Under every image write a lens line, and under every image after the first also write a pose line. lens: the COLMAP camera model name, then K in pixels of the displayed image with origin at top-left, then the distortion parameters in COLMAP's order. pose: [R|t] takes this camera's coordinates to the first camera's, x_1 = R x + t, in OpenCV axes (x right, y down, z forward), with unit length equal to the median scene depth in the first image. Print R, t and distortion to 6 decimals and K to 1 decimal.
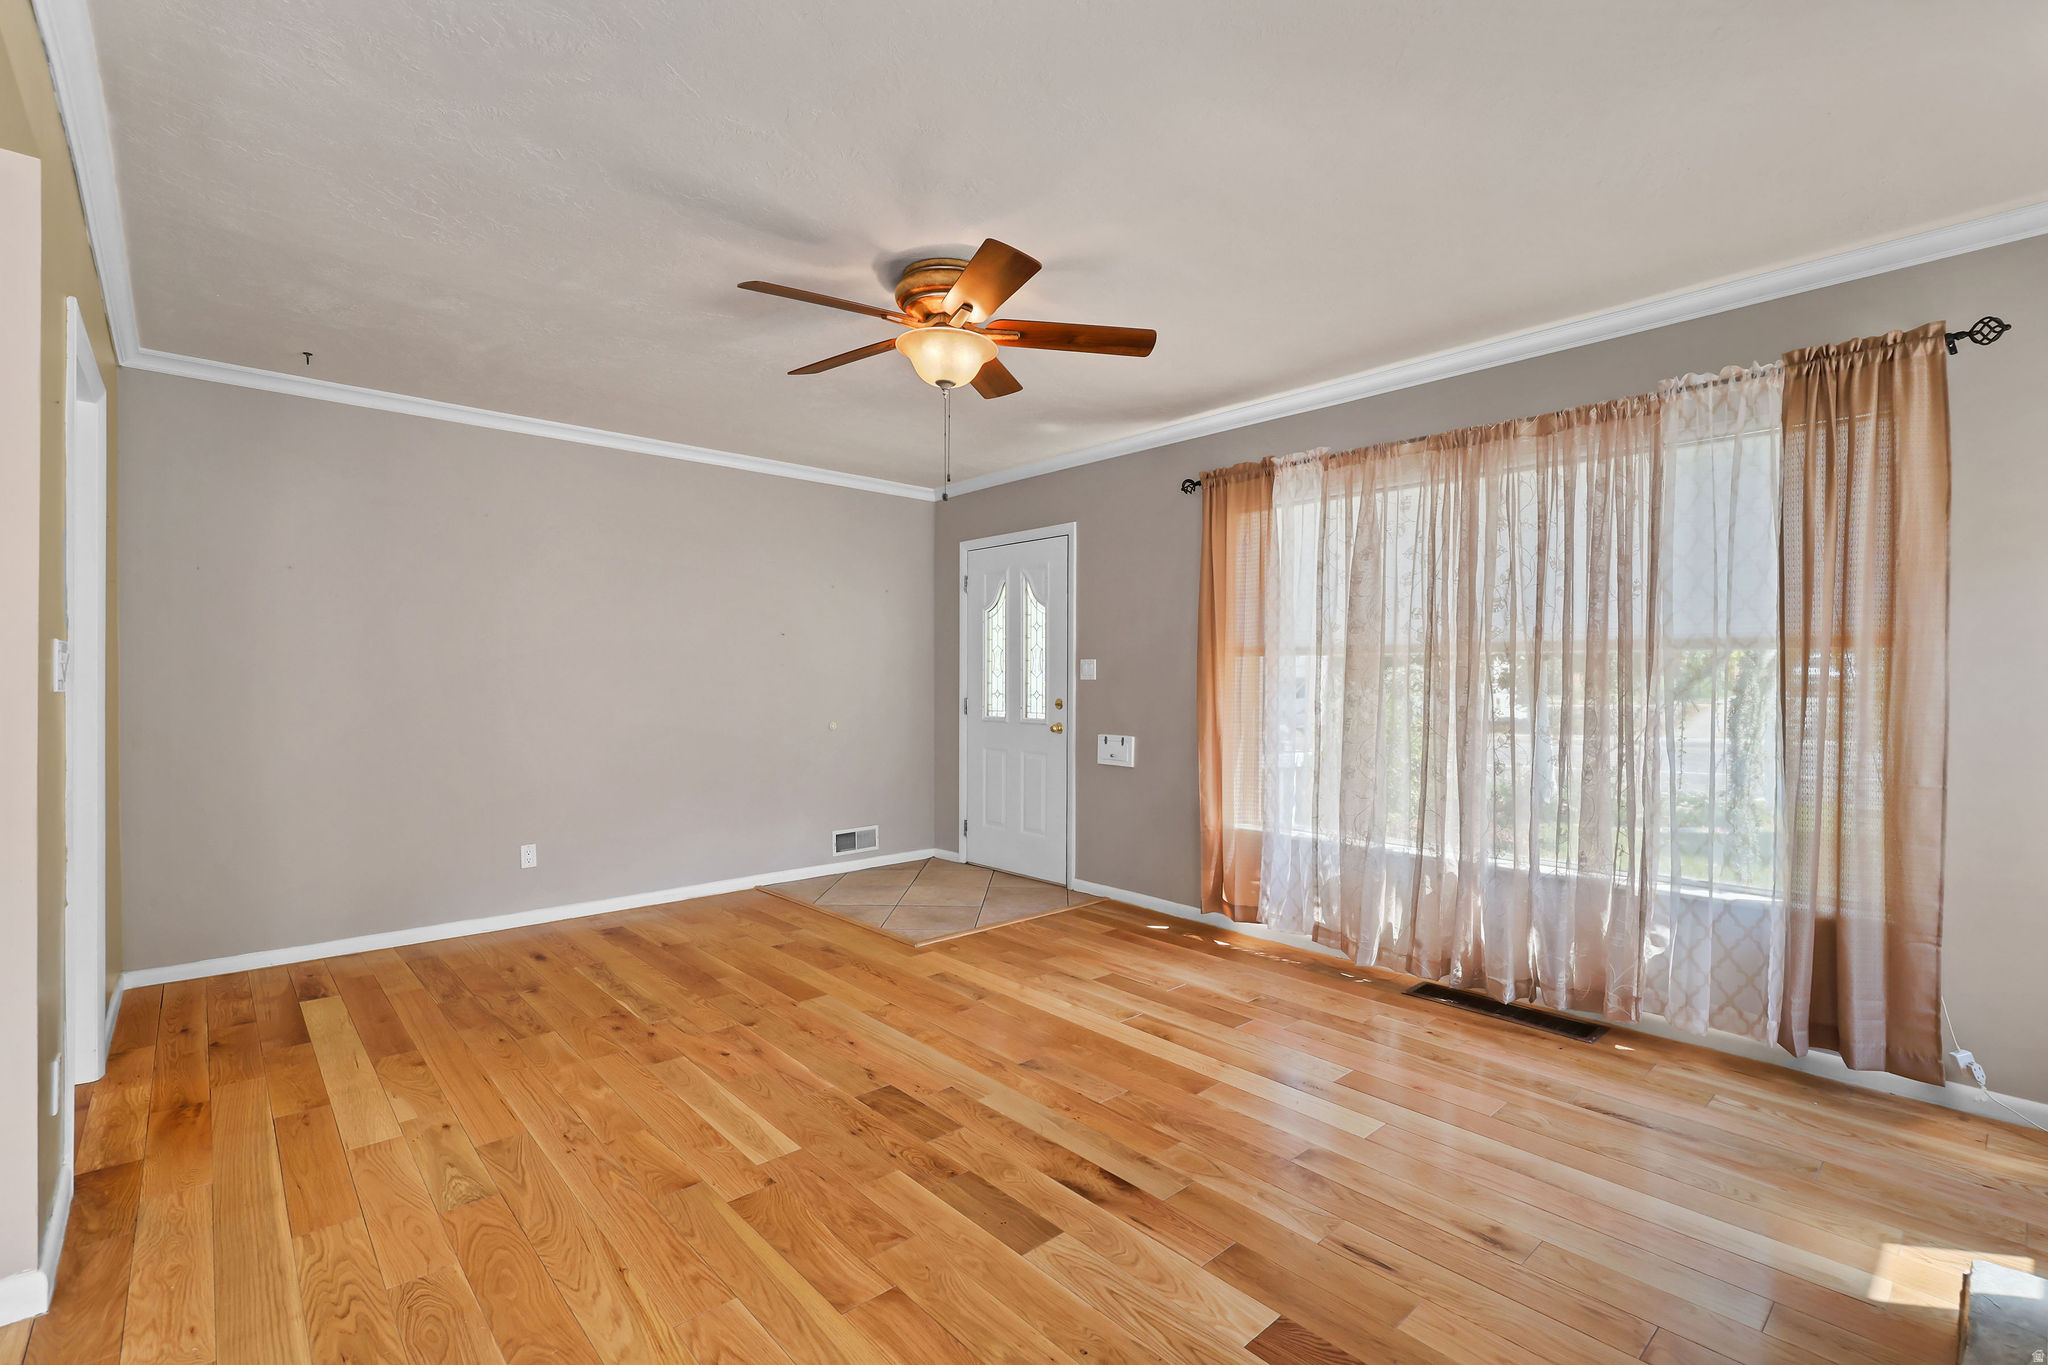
lens RADIAL K [[895.7, 0, 1034.7], [0, 895.7, 681.4], [0, 0, 1]] dist [0.022094, 0.000367]
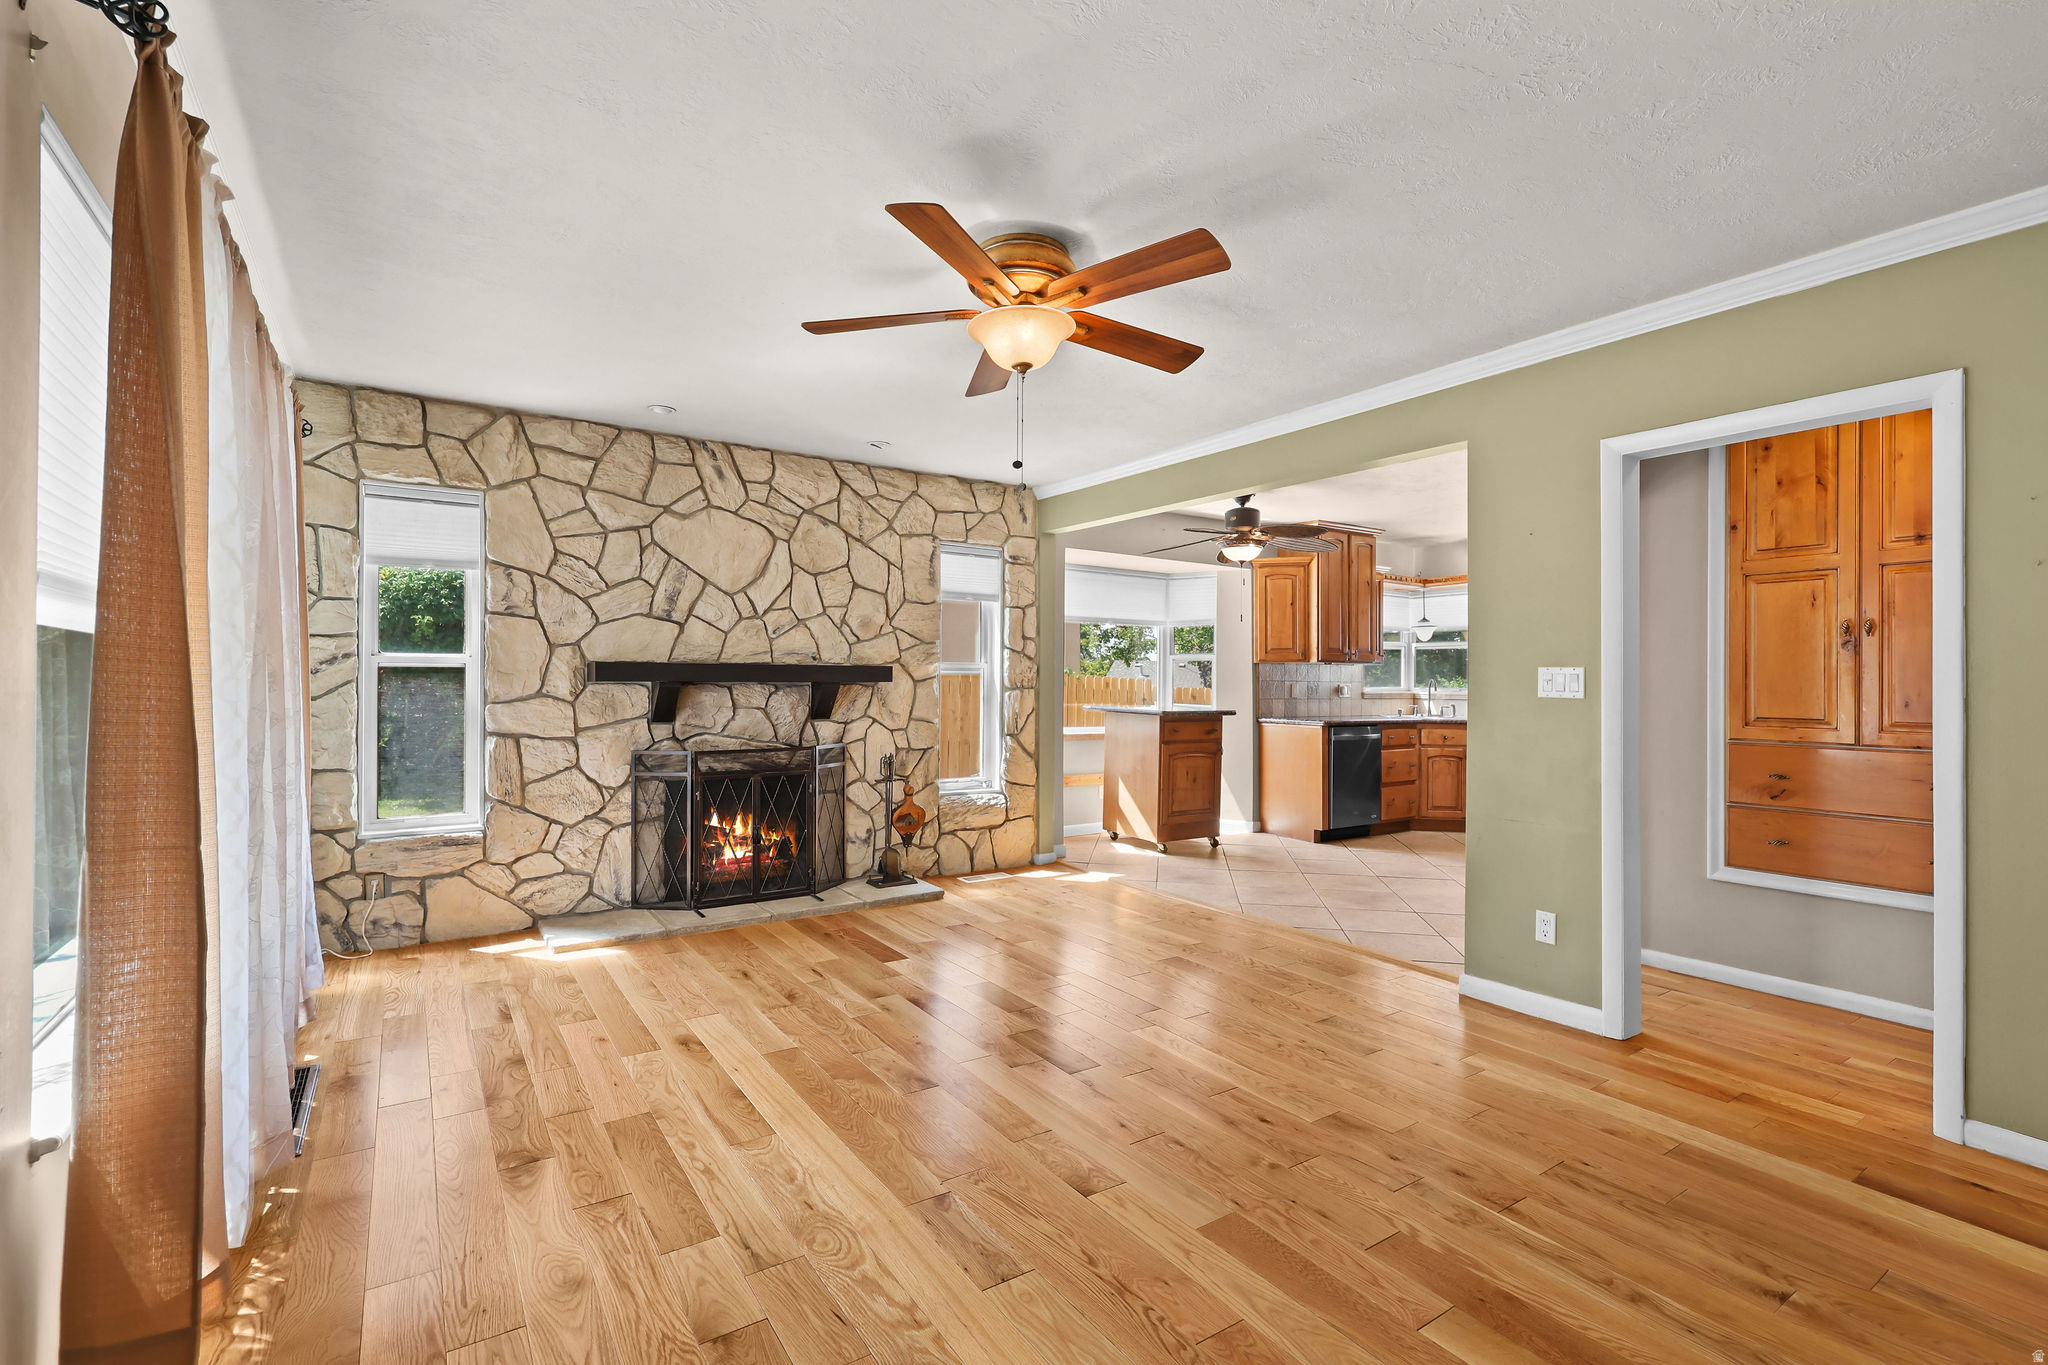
lens RADIAL K [[895.7, 0, 1034.7], [0, 895.7, 681.4], [0, 0, 1]] dist [0.022094, 0.000367]
pose [[-0.989982, -0.012858, 0.140610, -0.200193], [-0.012190, 0.999910, 0.005608, -0.005817], [-0.140670, 0.003838, -0.990049, 1.558515]]
